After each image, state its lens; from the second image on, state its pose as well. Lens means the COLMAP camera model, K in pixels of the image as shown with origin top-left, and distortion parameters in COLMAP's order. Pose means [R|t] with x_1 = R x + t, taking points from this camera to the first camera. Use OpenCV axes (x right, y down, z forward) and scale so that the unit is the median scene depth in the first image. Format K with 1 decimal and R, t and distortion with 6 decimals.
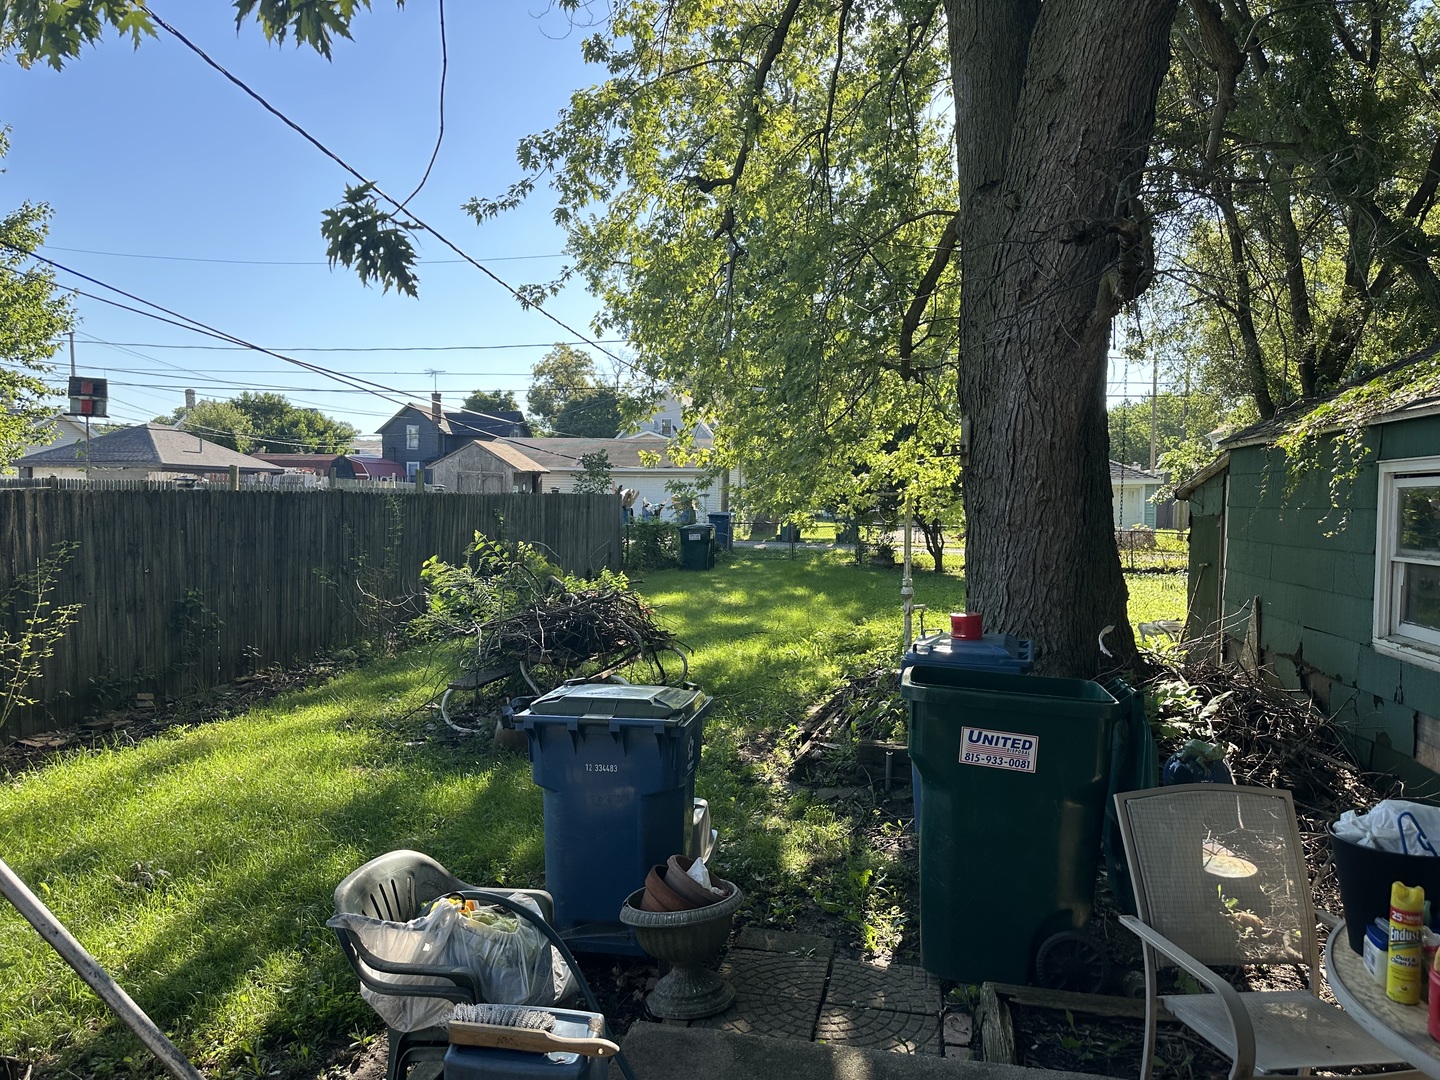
lens RADIAL K [[1020.9, 0, 719.0], [0, 1020.9, 544.7], [0, 0, 1]] dist [0.026657, -0.012981]
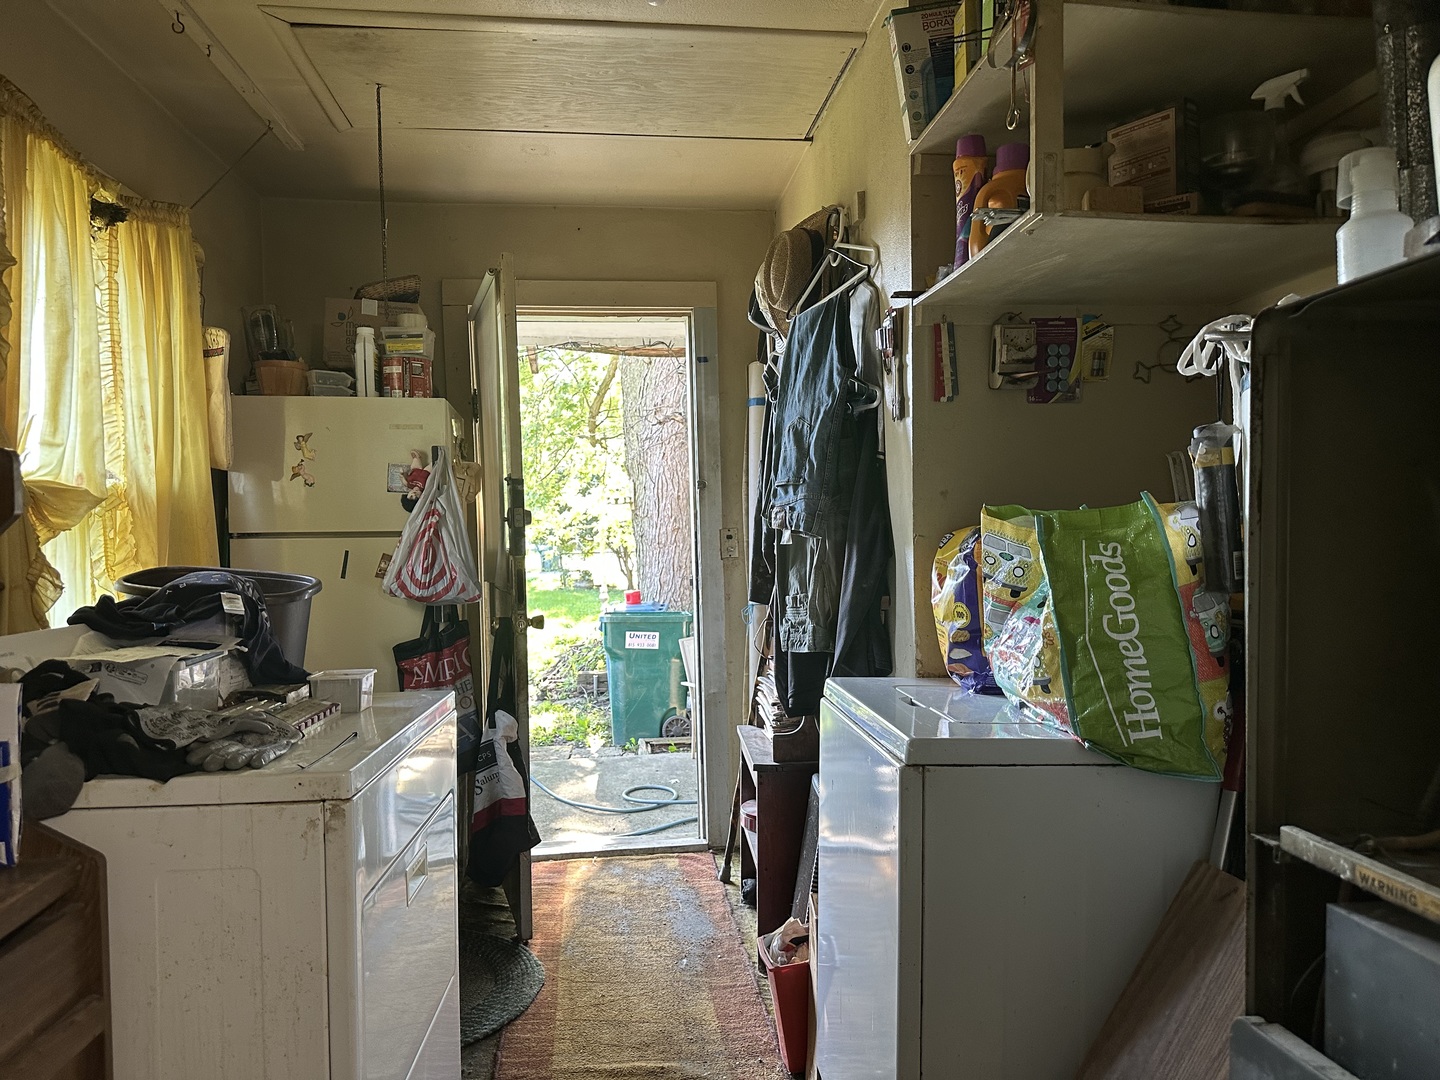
lens RADIAL K [[1020.9, 0, 721.8], [0, 1020.9, 546.5], [0, 0, 1]] dist [0.026657, -0.012981]
pose [[0.955135, -0.049027, 0.292086, -0.077021], [0.057808, 0.998096, -0.021503, 0.019404], [-0.290476, 0.037423, 0.956150, -0.451205]]
